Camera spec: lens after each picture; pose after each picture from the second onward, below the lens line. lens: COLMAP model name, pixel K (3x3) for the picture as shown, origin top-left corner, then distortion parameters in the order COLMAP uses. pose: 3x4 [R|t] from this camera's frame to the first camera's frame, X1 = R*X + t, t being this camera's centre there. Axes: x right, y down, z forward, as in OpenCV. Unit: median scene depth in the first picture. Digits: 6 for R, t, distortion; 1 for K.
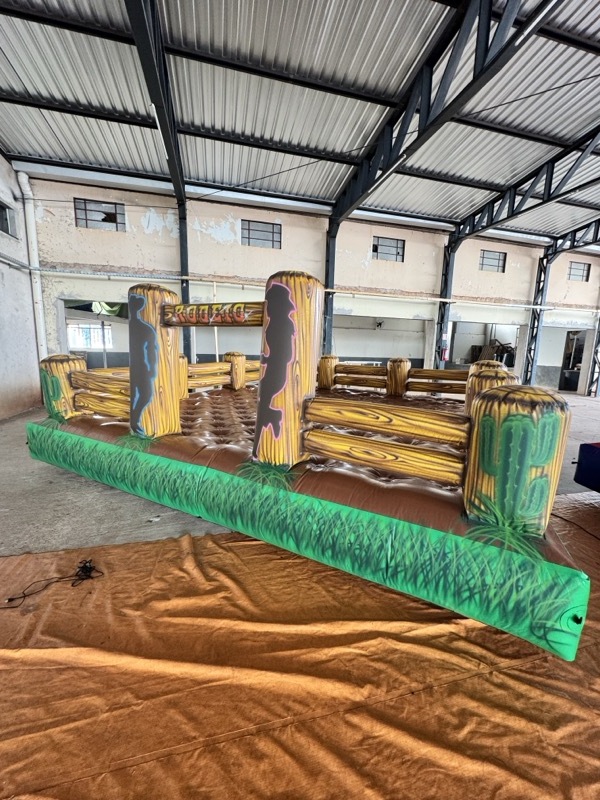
lens RADIAL K [[322.3, 0, 303.7], [0, 322.3, 400.0], [0, 0, 1]] dist [-0.003042, 0.001048]
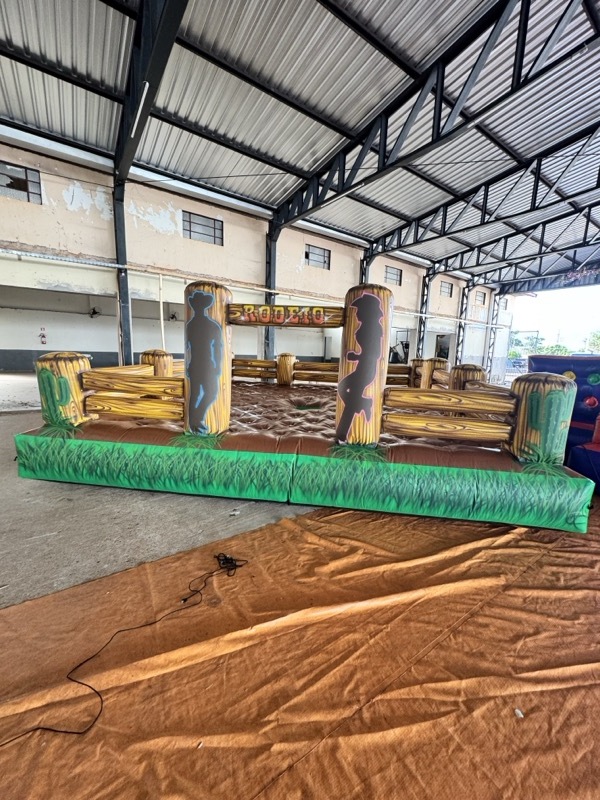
lens RADIAL K [[322.3, 0, 302.5], [0, 322.3, 399.5], [0, 0, 1]] dist [-0.003042, 0.001048]
pose [[0.934517, -0.048200, 0.352640, -0.556420], [0.046581, 0.998829, 0.013083, 0.005700], [-0.352857, 0.004200, 0.935668, -0.035688]]
